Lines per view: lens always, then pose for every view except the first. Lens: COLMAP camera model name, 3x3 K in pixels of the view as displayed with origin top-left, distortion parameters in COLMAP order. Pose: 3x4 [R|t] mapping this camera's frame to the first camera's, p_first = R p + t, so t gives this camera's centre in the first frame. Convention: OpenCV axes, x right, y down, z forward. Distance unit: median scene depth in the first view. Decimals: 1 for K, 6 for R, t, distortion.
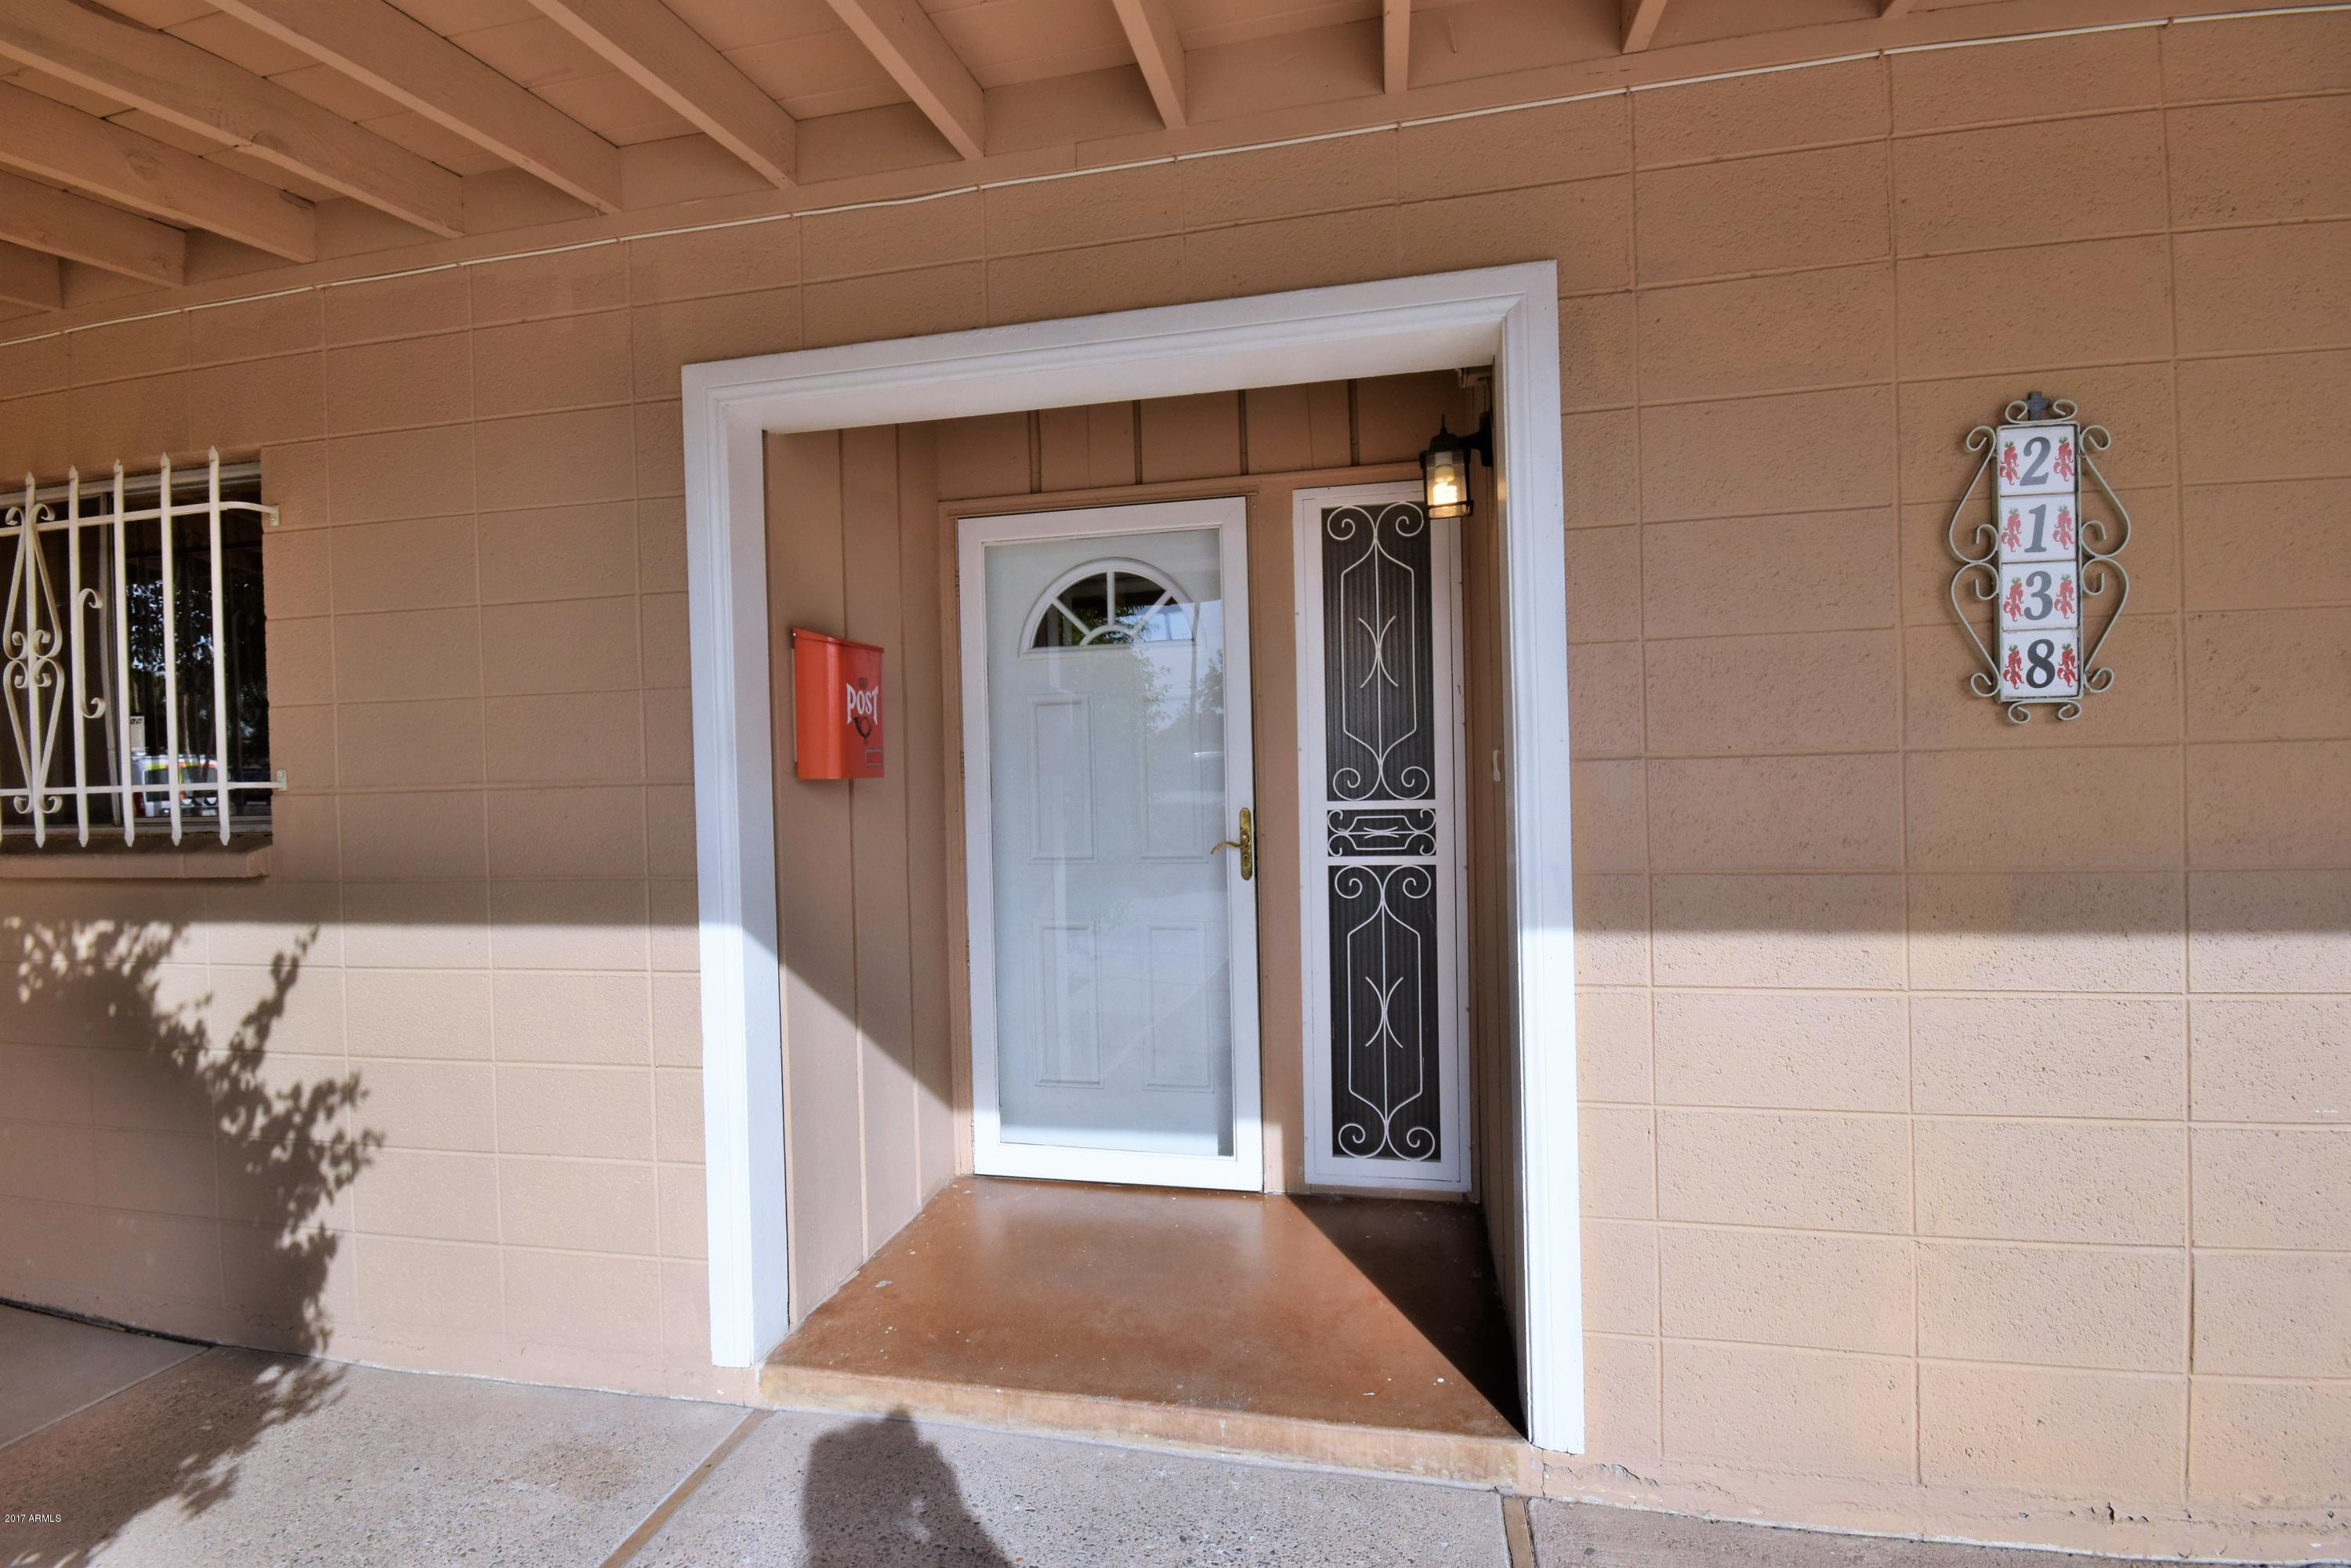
lens RADIAL K [[1033.0, 0, 1175.5], [0, 1033.0, 784.0], [0, 0, 1]] dist [-0.002279, -0.000282]
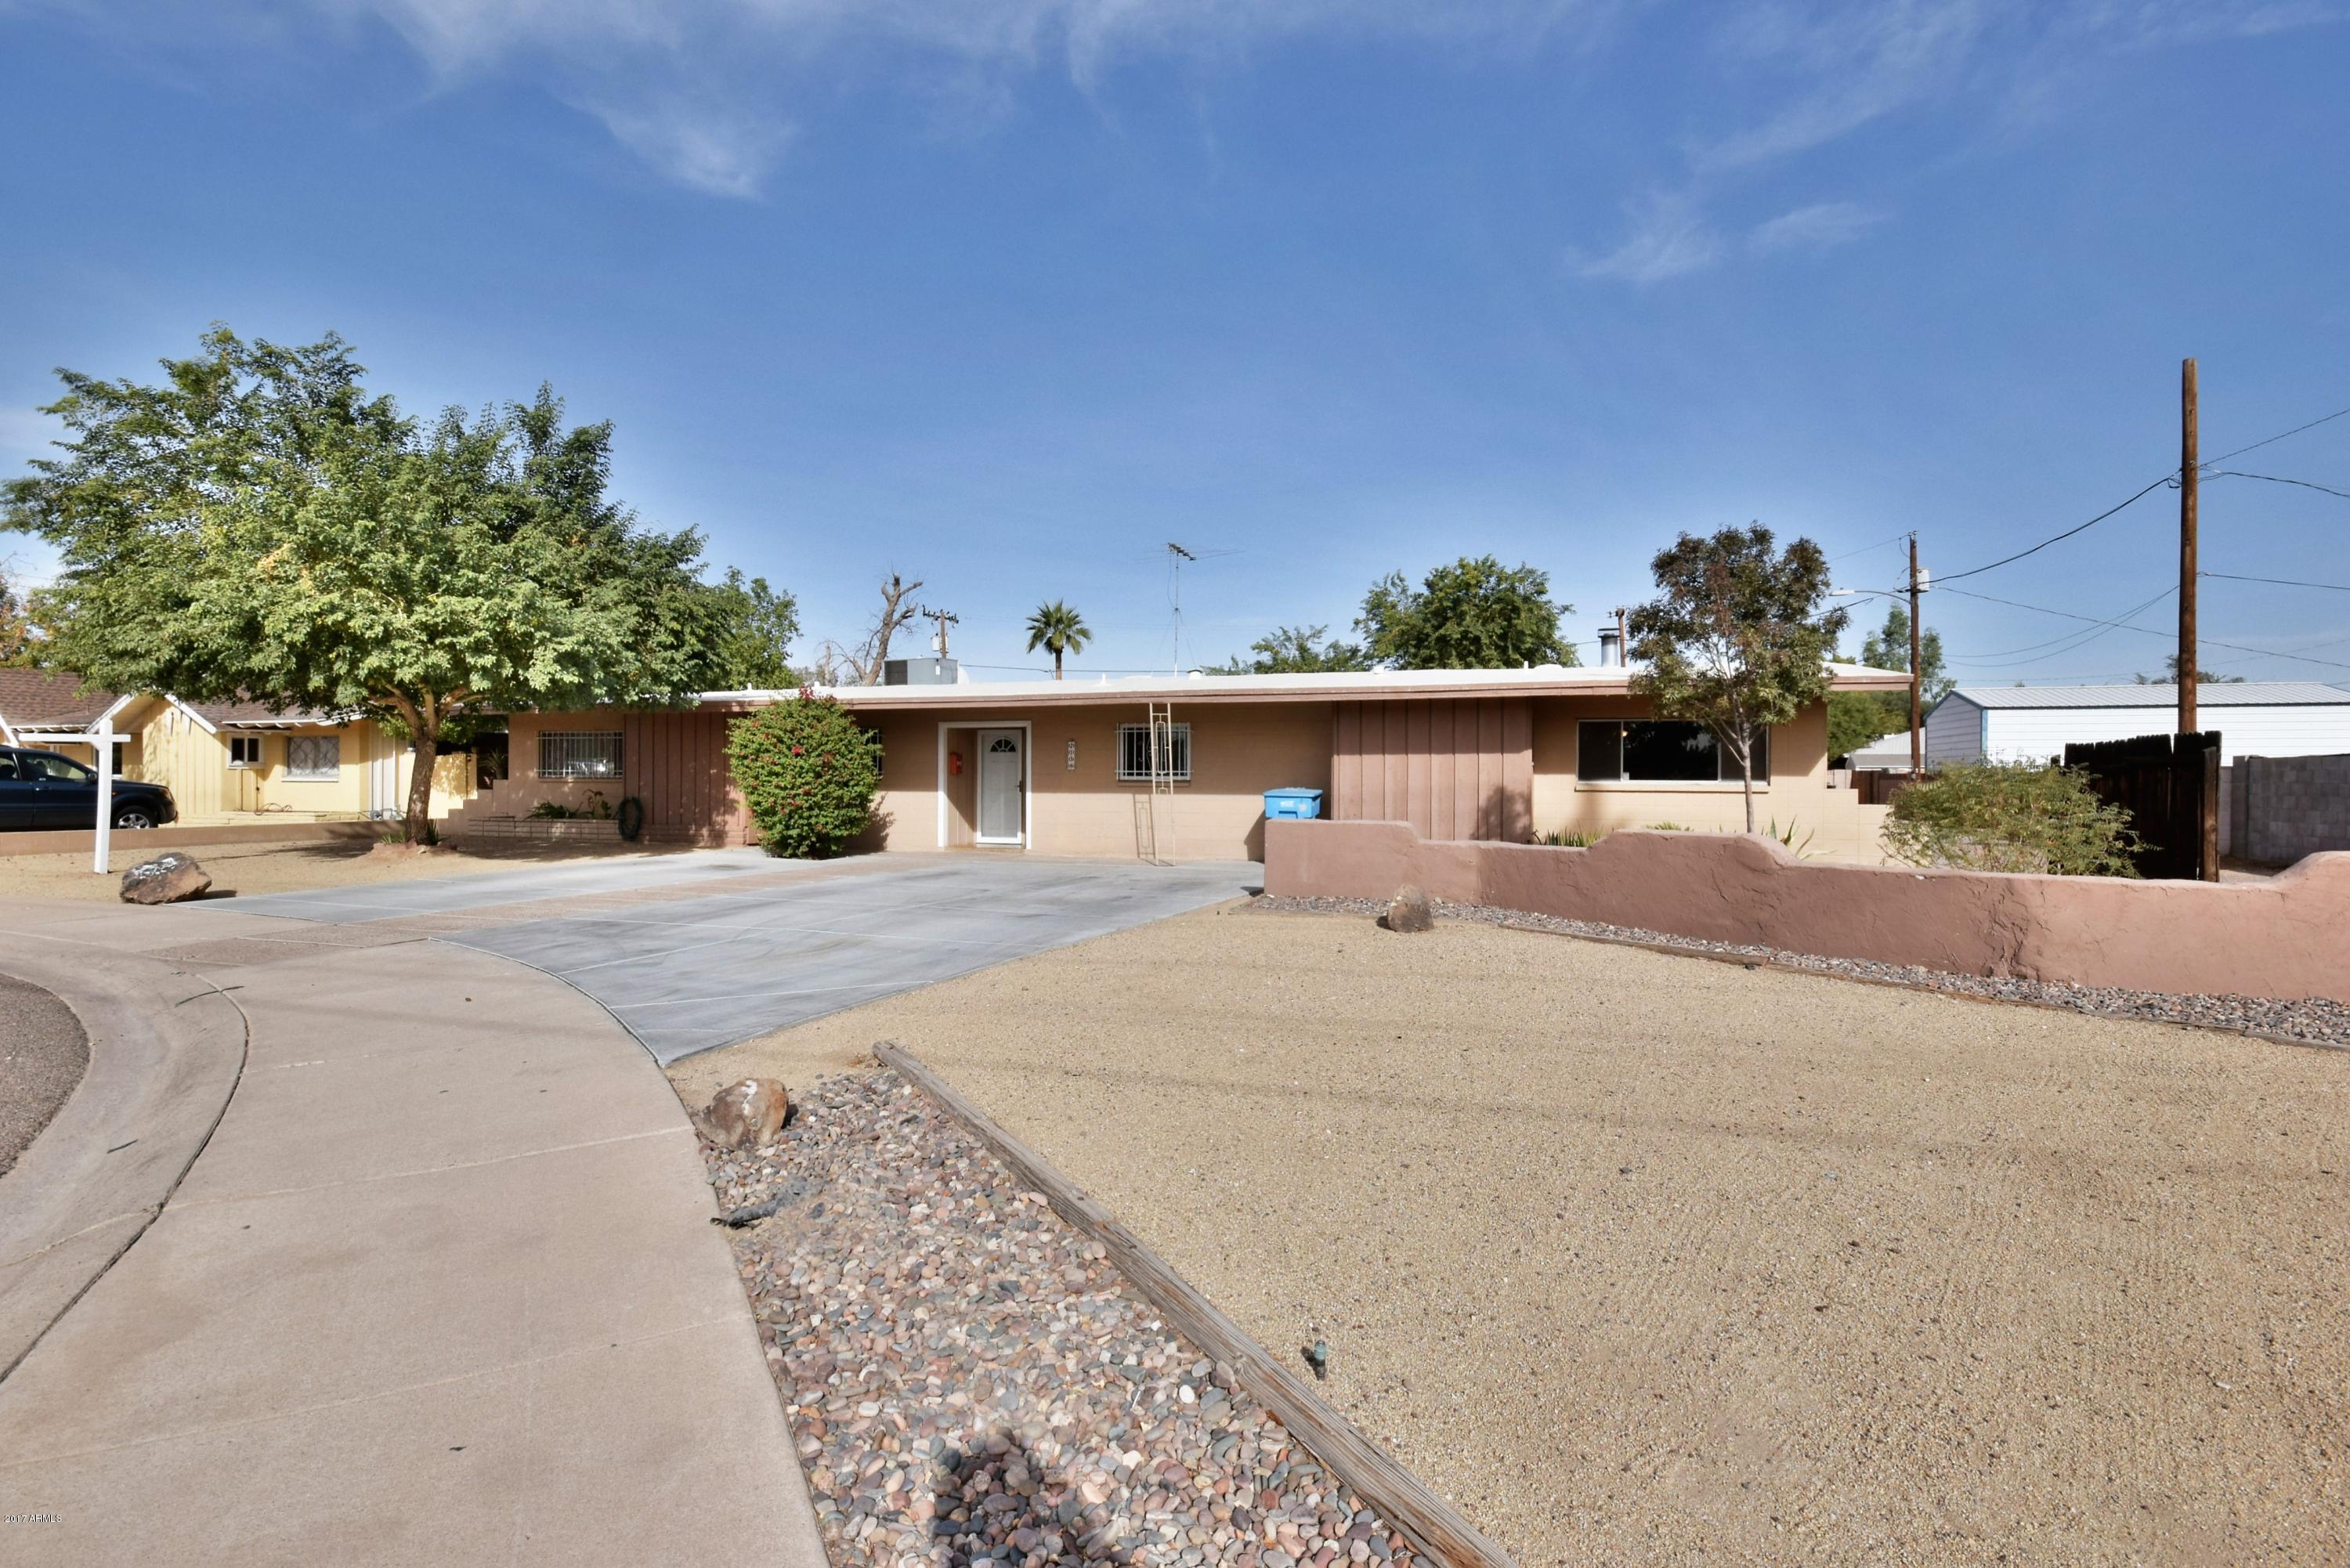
lens RADIAL K [[1032.5, 0, 1175.0], [0, 1032.5, 784.0], [0, 0, 1]] dist [-0.002279, -0.000282]
pose [[0.993806, 0.025763, -0.108101, 1.683268], [-0.026237, 0.999651, -0.002968, 0.038102], [0.107987, 0.005786, 0.994135, -5.109327]]
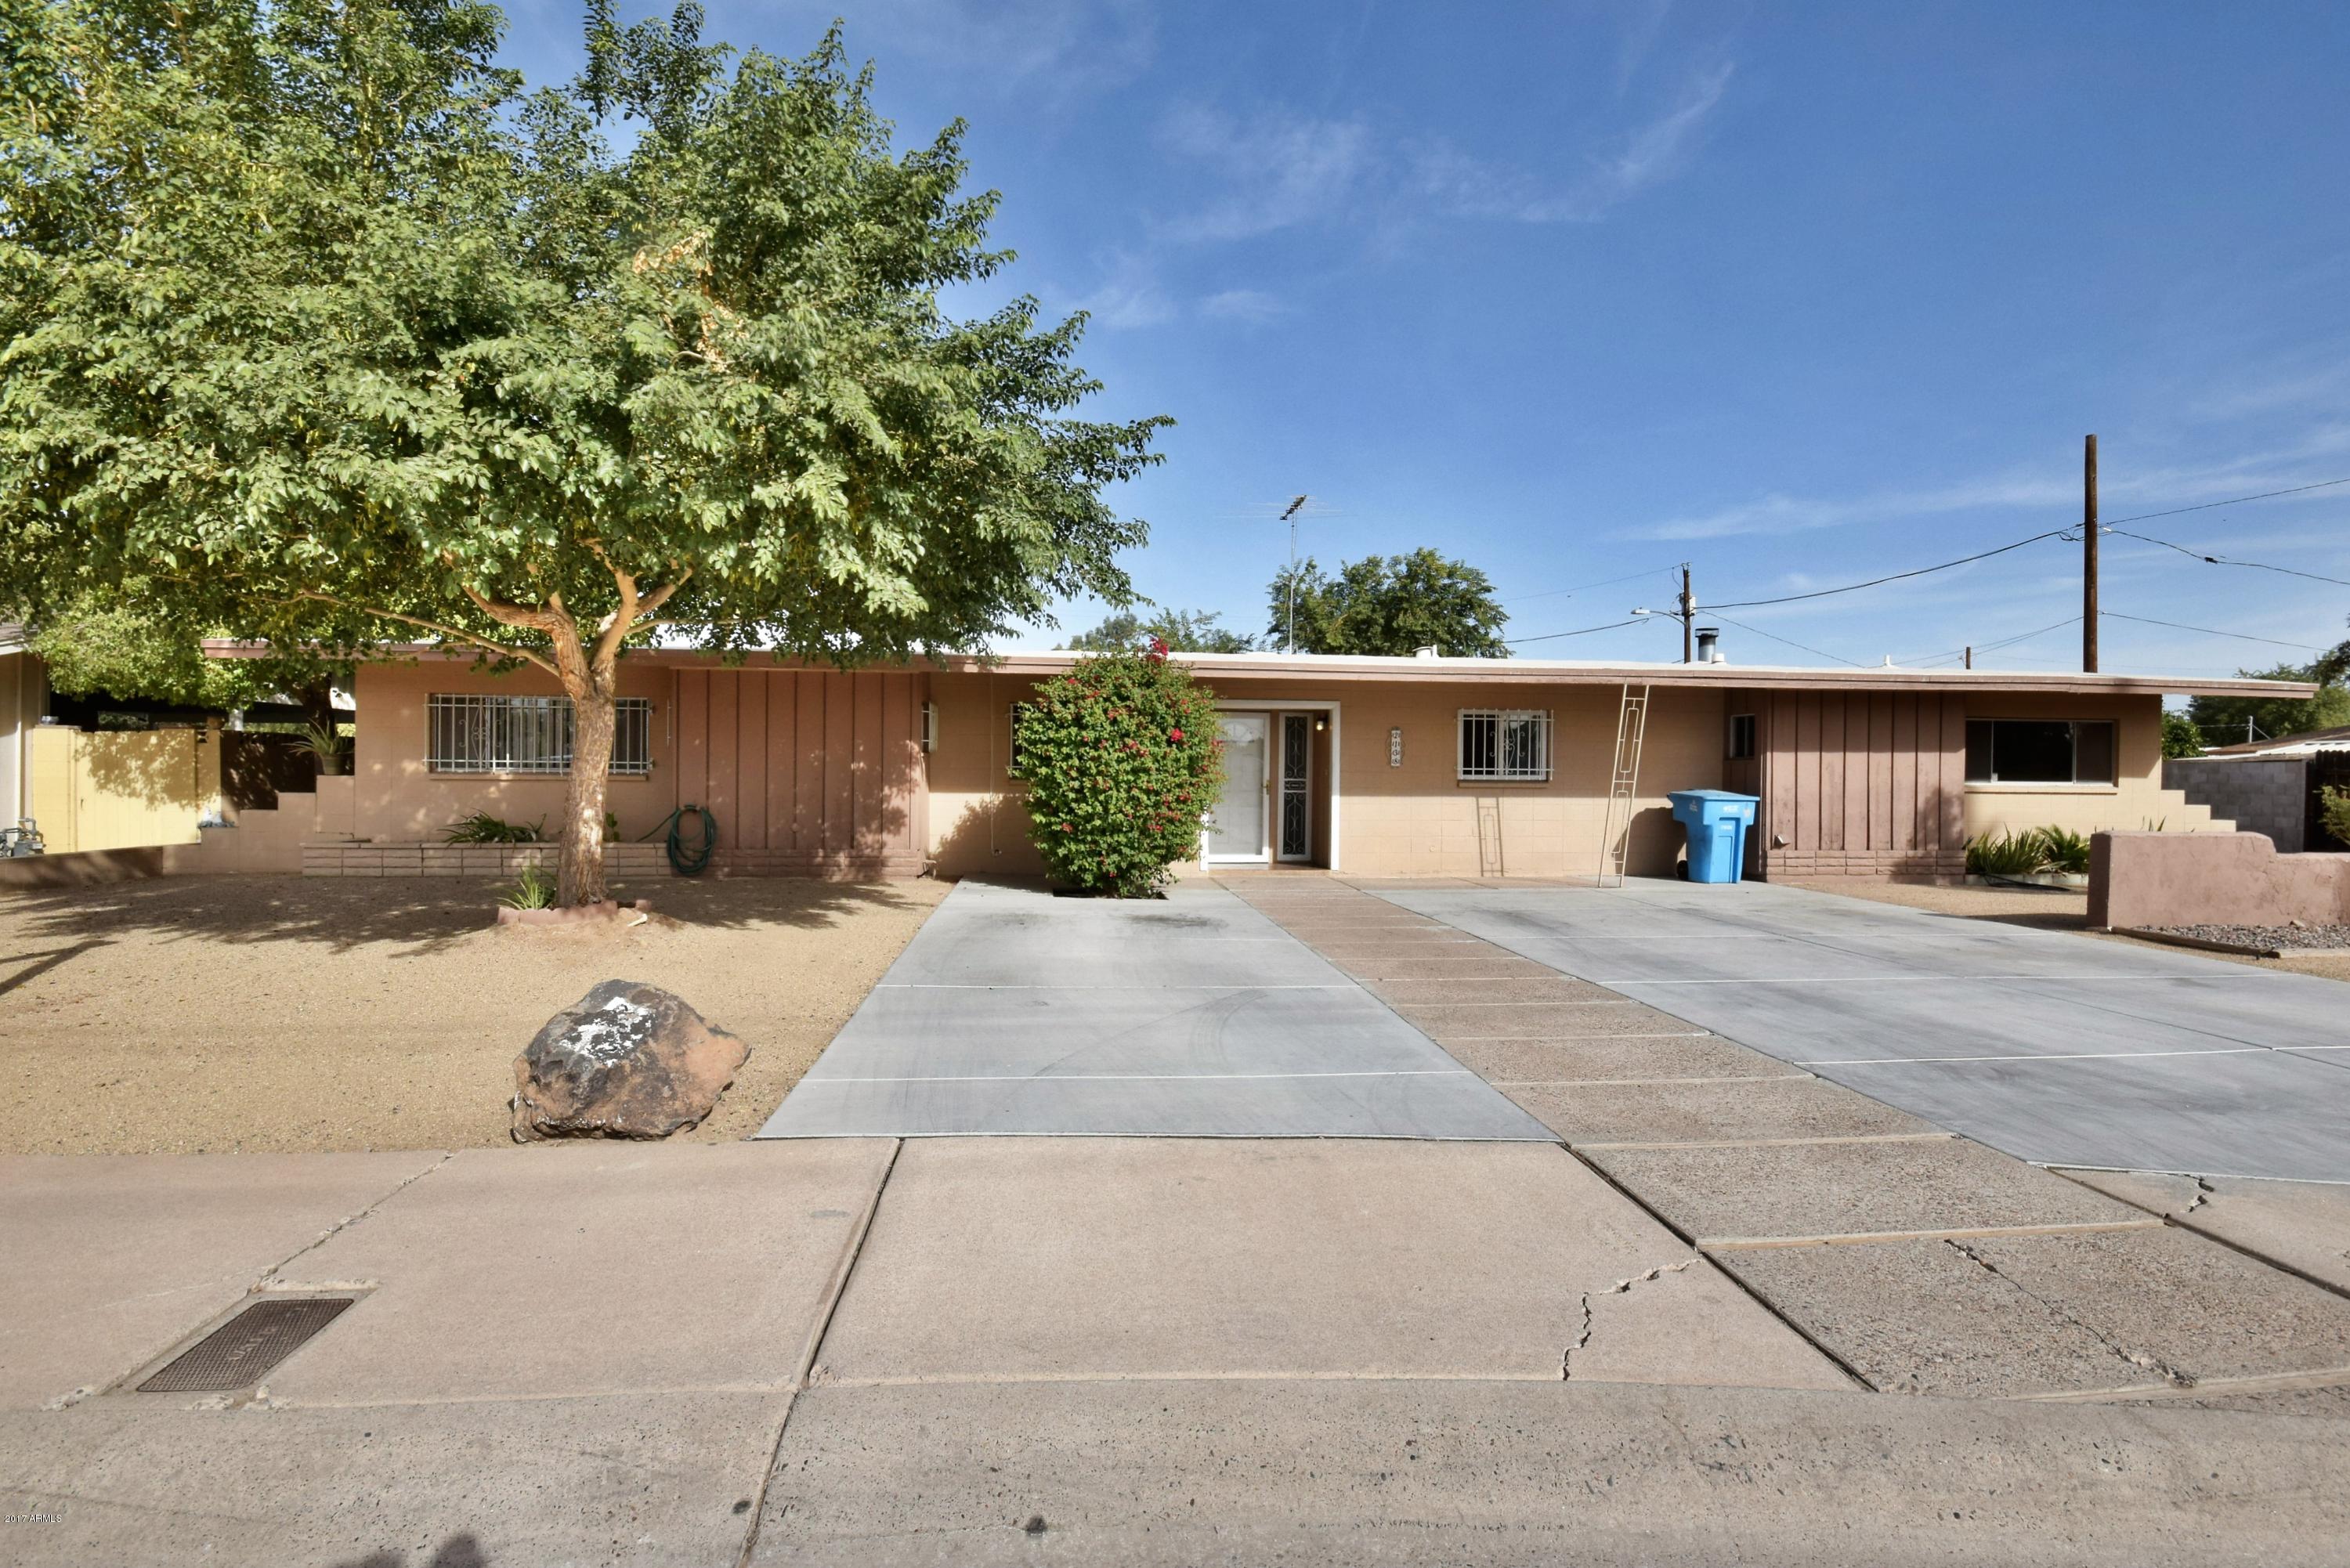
lens RADIAL K [[1032.5, 0, 1175.0], [0, 1032.5, 784.0], [0, 0, 1]] dist [-0.002279, -0.000282]
pose [[0.952852, 0.025531, 0.302360, -1.803948], [-0.024288, 0.999674, -0.007868, 0.092803], [-0.302463, 0.000153, 0.953161, -3.442721]]
